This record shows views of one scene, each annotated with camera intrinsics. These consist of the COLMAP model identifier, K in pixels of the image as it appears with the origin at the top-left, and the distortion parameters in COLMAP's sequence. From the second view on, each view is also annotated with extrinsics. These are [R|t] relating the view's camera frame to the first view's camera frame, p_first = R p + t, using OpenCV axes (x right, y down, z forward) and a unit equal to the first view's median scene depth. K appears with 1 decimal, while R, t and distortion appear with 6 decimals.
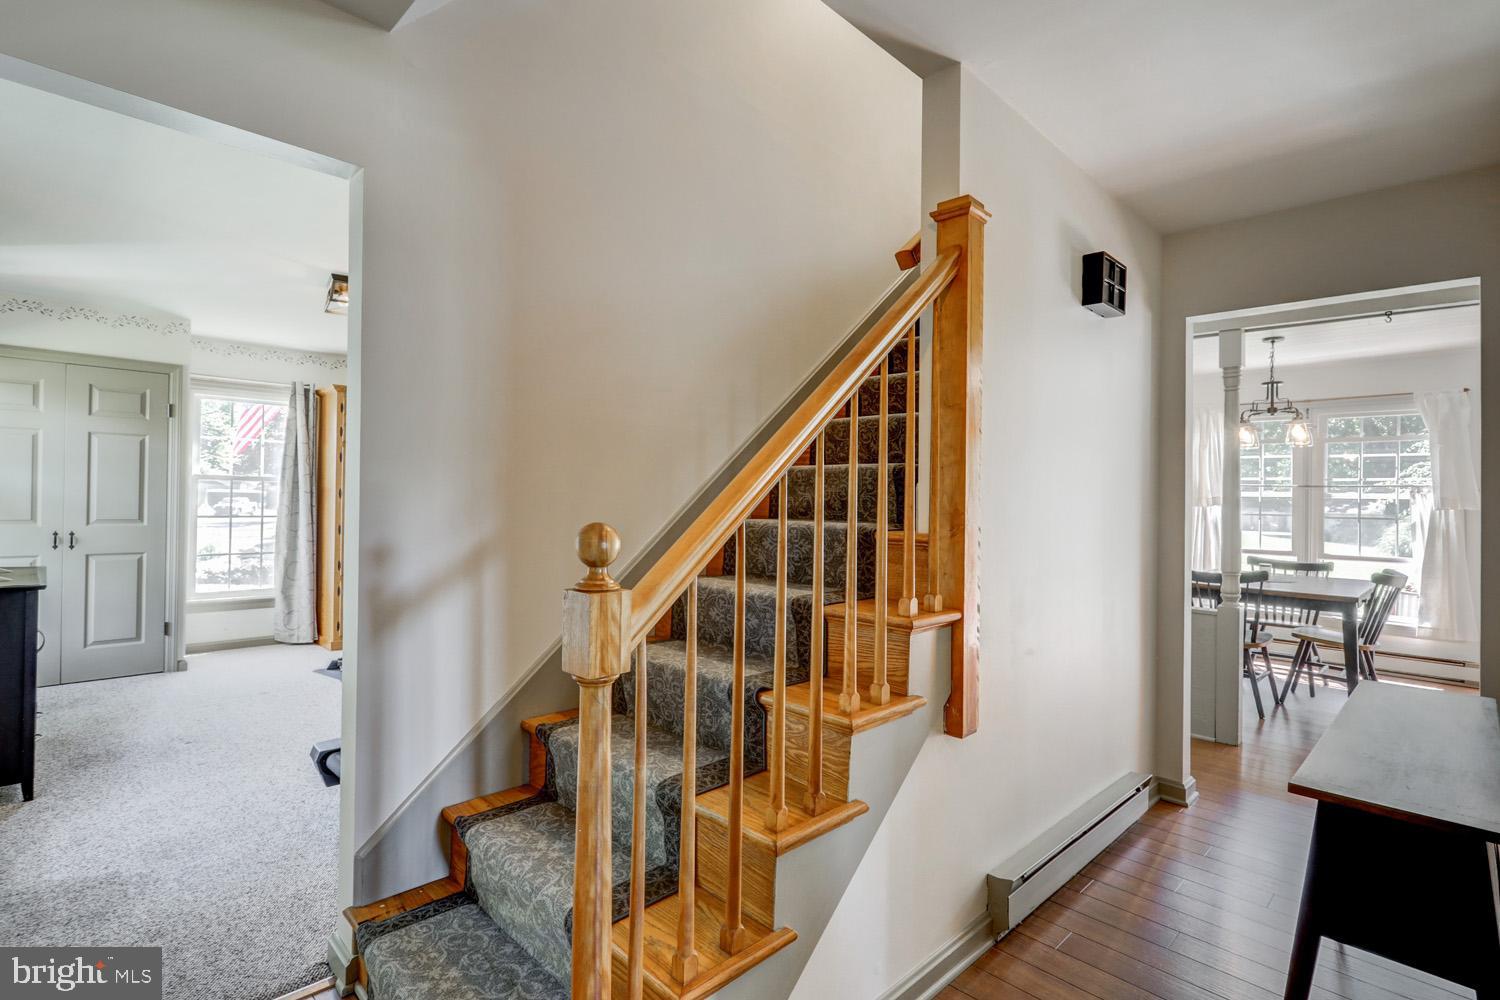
lens RADIAL K [[728.2, 0, 748.1], [0, 728.2, 482.6], [0, 0, 1]] dist [0.002604, 0.000731]
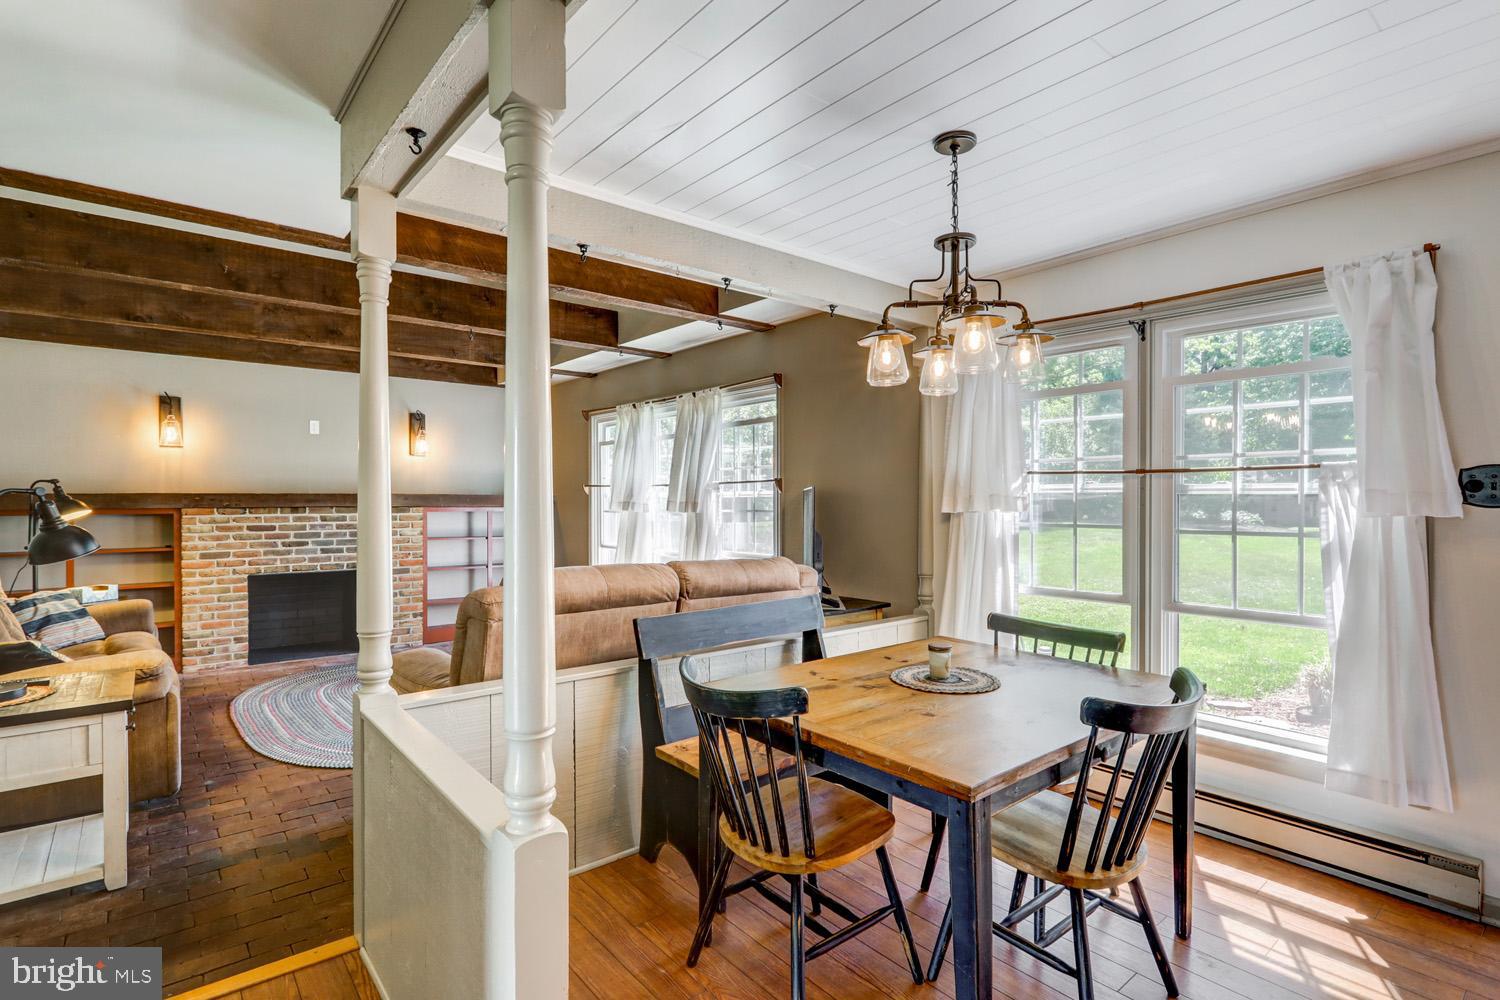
lens RADIAL K [[733.3, 0, 742.1], [0, 733.3, 493.1], [0, 0, 1]] dist [-0.000209, 0.000229]
pose [[0.996292, -0.015478, -0.084633, 0.595111], [0.016905, 0.999726, 0.016169, 0.008283], [0.084359, -0.017540, 0.996281, 0.510607]]
